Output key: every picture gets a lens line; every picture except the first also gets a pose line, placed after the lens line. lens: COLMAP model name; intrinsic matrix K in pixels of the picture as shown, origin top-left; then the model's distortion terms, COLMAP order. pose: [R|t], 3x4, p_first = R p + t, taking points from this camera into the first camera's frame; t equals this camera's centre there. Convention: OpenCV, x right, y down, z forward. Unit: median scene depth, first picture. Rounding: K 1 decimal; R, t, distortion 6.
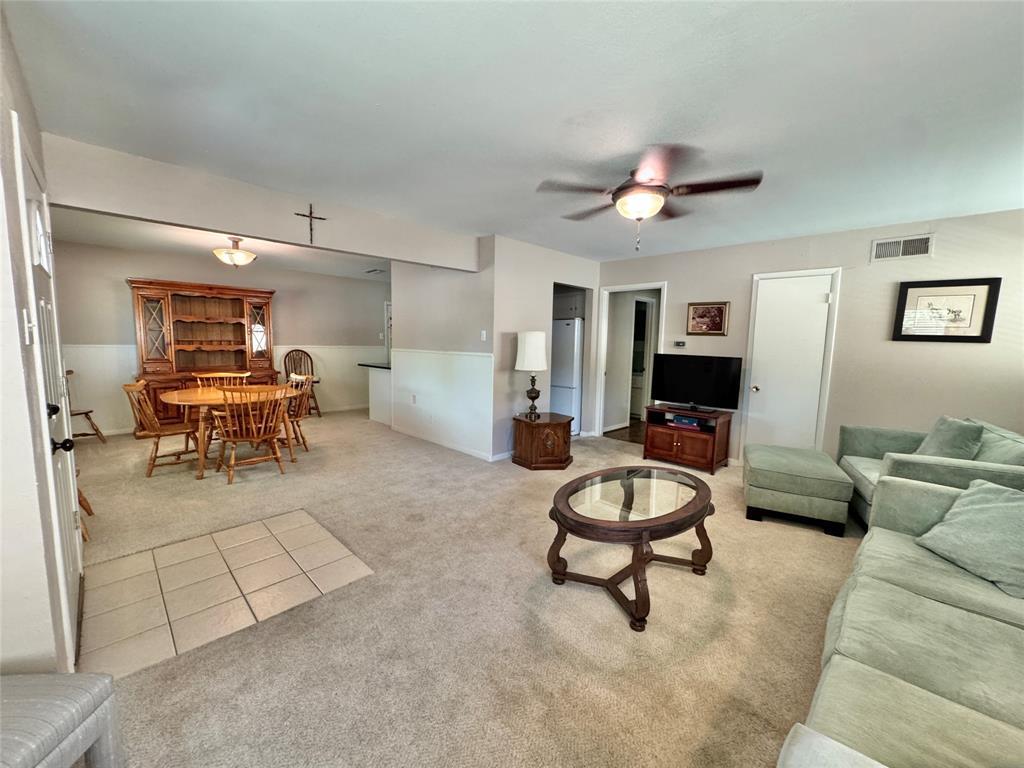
lens RADIAL K [[406.9, 0, 519.1], [0, 406.9, 383.3], [0, 0, 1]] dist [-0.002932, -0.000272]
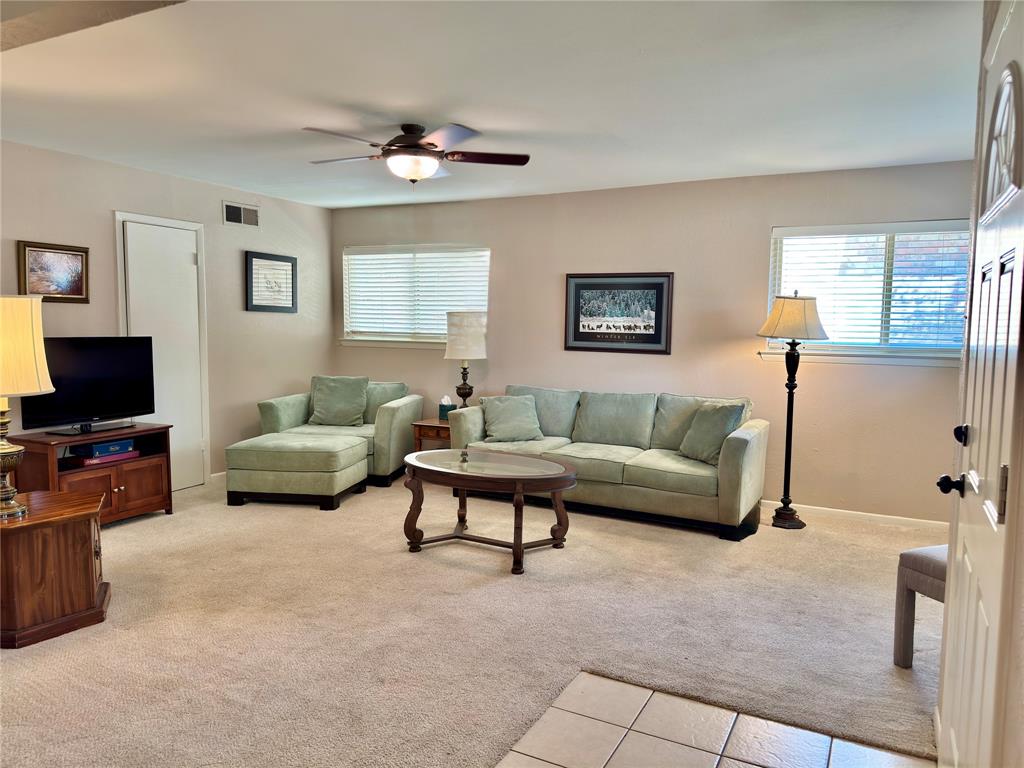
lens RADIAL K [[719.3, 0, 514.0], [0, 719.3, 385.5], [0, 0, 1]] dist [0.003647, 0.001199]
pose [[-0.282085, -0.112278, 0.952797, -0.933958], [0.083301, 0.986511, 0.140913, -0.121506], [-0.955766, 0.119118, -0.268927, 0.896087]]
